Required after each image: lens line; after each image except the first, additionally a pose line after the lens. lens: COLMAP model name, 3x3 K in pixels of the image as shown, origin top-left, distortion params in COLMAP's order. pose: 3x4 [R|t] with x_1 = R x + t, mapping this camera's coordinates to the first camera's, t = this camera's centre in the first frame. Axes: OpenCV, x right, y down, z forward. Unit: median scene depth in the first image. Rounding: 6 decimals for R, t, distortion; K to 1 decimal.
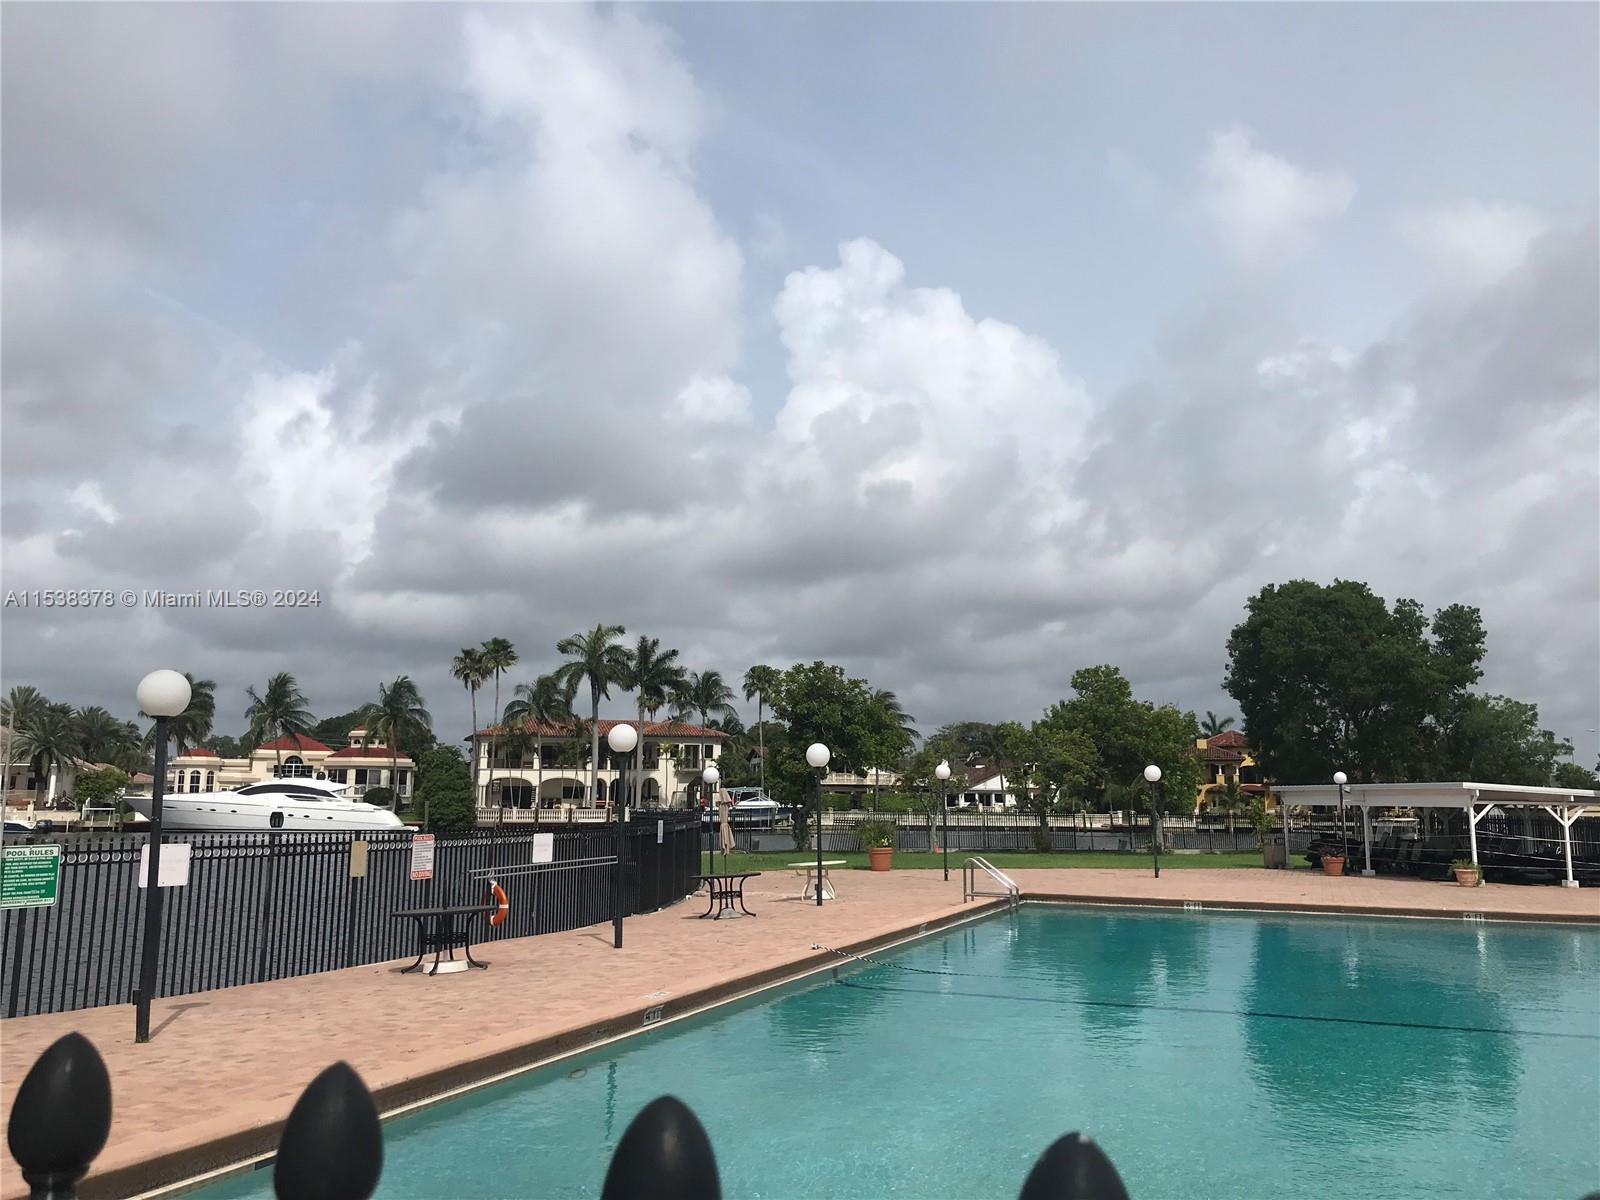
lens RADIAL K [[1317.6, 0, 806.8], [0, 1317.6, 585.5], [0, 0, 1]] dist [0.002553, 0.007184]
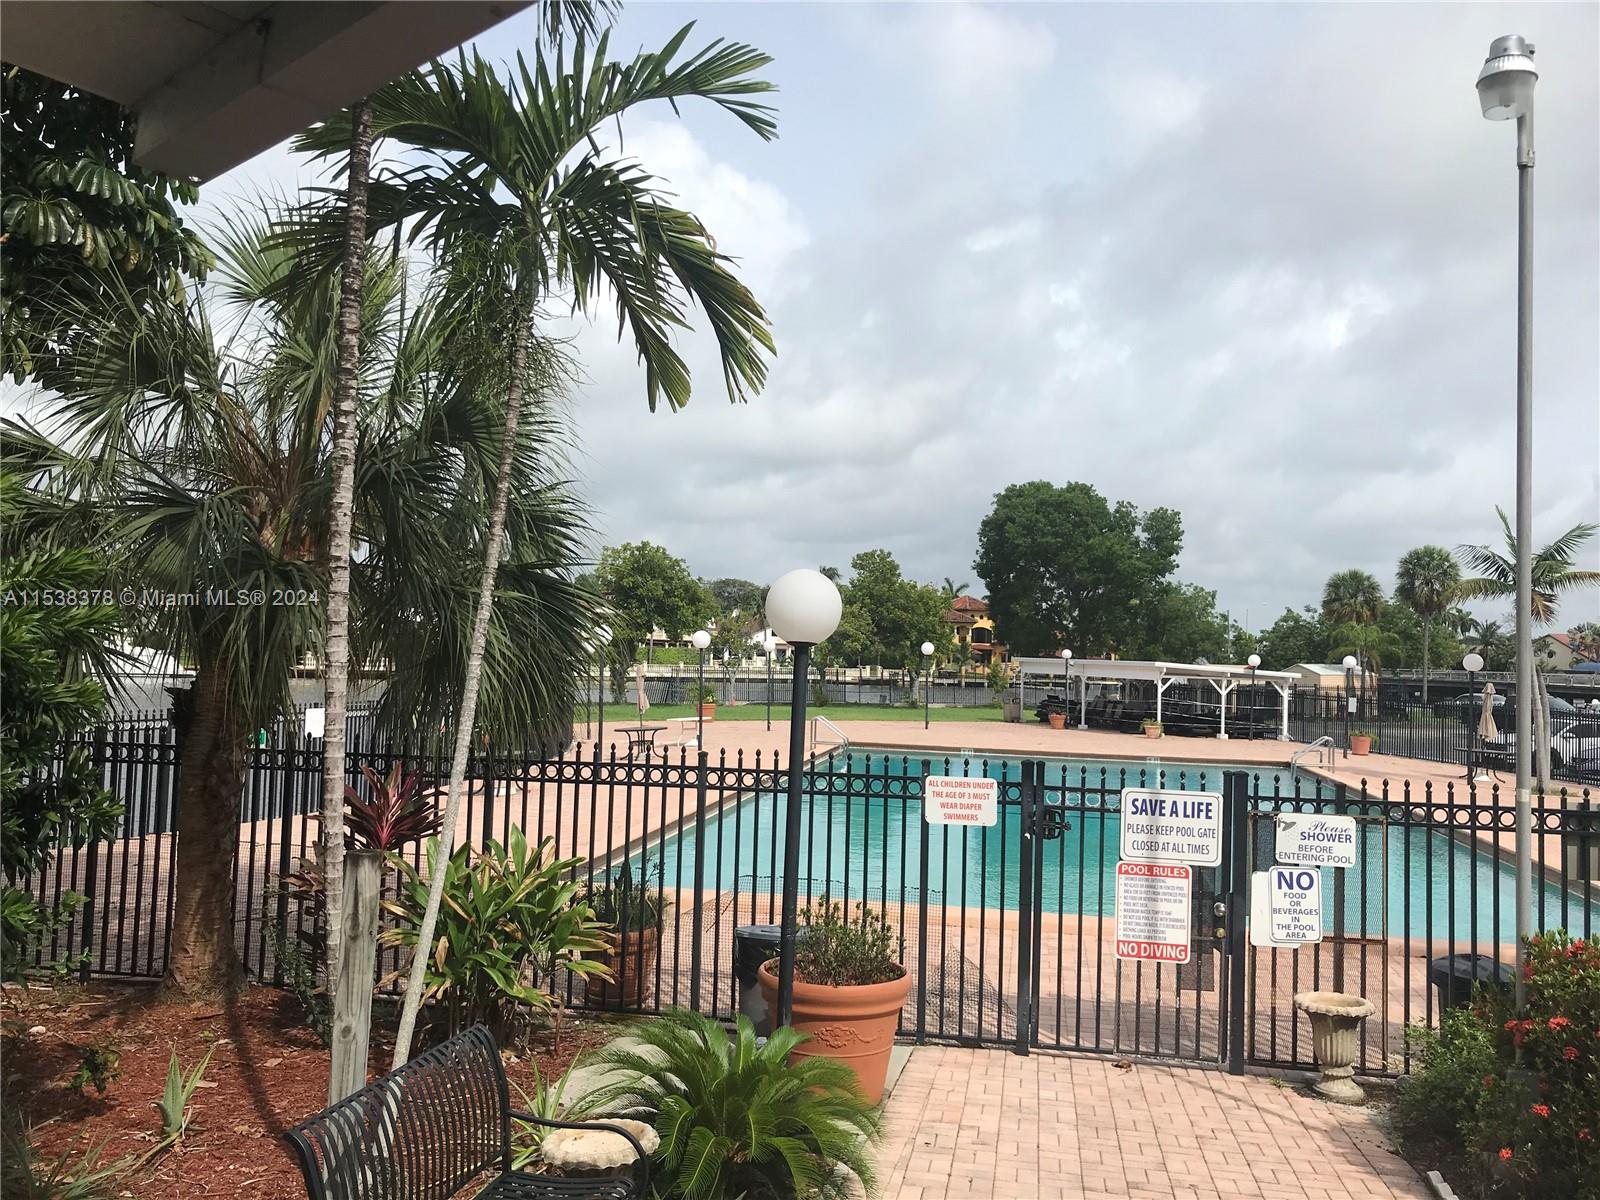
lens RADIAL K [[1327.0, 0, 797.3], [0, 1327.0, 597.5], [0, 0, 1]] dist [0.057497, -0.005196]
pose [[0.981157, 0.024078, 0.191704, -0.075206], [-0.047968, 0.991496, 0.120975, -0.038431], [-0.187161, -0.127891, 0.973969, -0.150977]]
